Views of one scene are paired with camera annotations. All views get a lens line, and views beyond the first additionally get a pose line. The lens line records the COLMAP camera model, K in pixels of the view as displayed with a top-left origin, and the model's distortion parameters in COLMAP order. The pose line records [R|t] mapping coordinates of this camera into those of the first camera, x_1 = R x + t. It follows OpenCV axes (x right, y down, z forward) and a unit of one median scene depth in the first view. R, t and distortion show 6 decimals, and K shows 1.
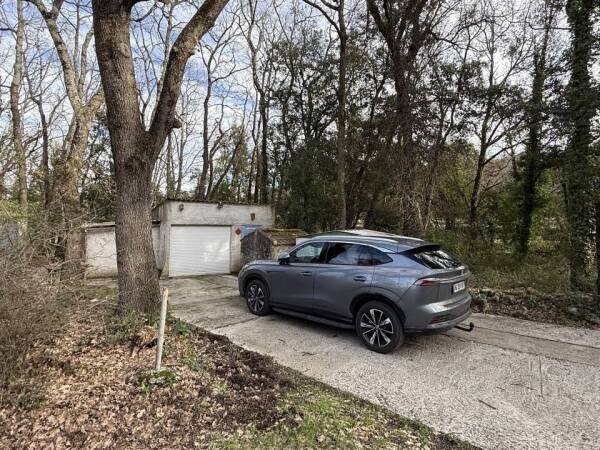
lens RADIAL K [[317.4, 0, 299.4], [0, 317.4, 223.7], [0, 0, 1]] dist [0.000713, -0.001015]
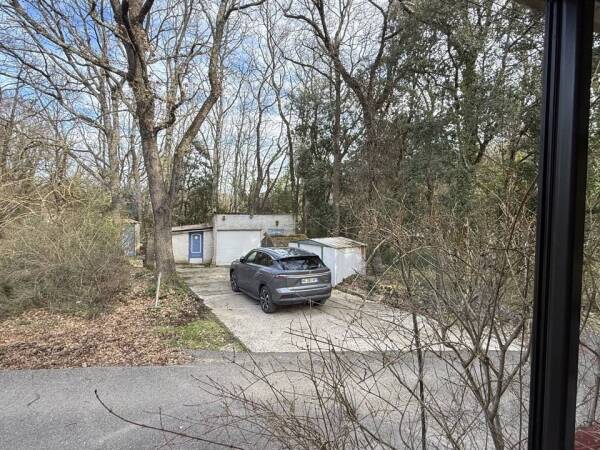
lens RADIAL K [[317.4, 0, 299.0], [0, 317.4, 225.4], [0, 0, 1]] dist [0.000713, -0.001015]
pose [[0.953624, 0.008060, -0.300891, 0.868588], [0.002993, 0.999338, 0.036256, -0.154281], [0.300984, -0.035475, 0.952969, -0.619264]]
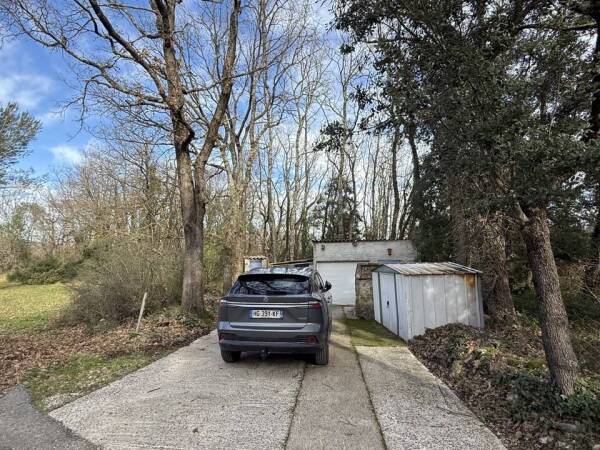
lens RADIAL K [[317.4, 0, 298.0], [0, 317.4, 223.5], [0, 0, 1]] dist [0.000713, -0.001015]
pose [[0.592272, -0.118762, -0.796938, 1.271471], [0.021007, 0.991017, -0.132073, 0.038839], [0.805464, 0.061482, 0.589446, 0.400020]]
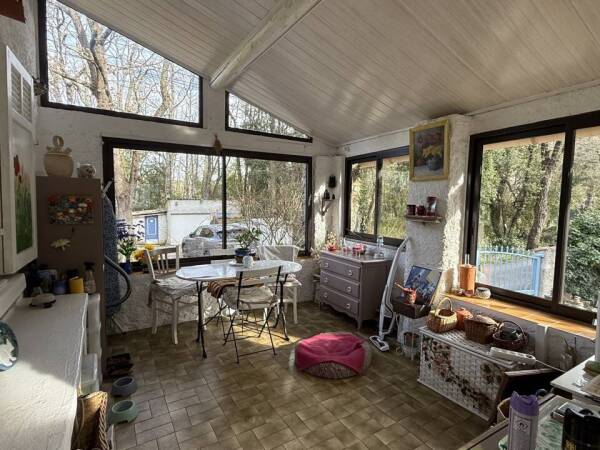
lens RADIAL K [[317.4, 0, 299.2], [0, 317.4, 224.8], [0, 0, 1]] dist [0.000713, -0.001015]
pose [[0.984358, 0.008437, -0.175977, 1.252925], [0.005238, 0.997010, 0.077099, -0.144407], [0.176102, -0.076815, 0.981370, -1.210471]]
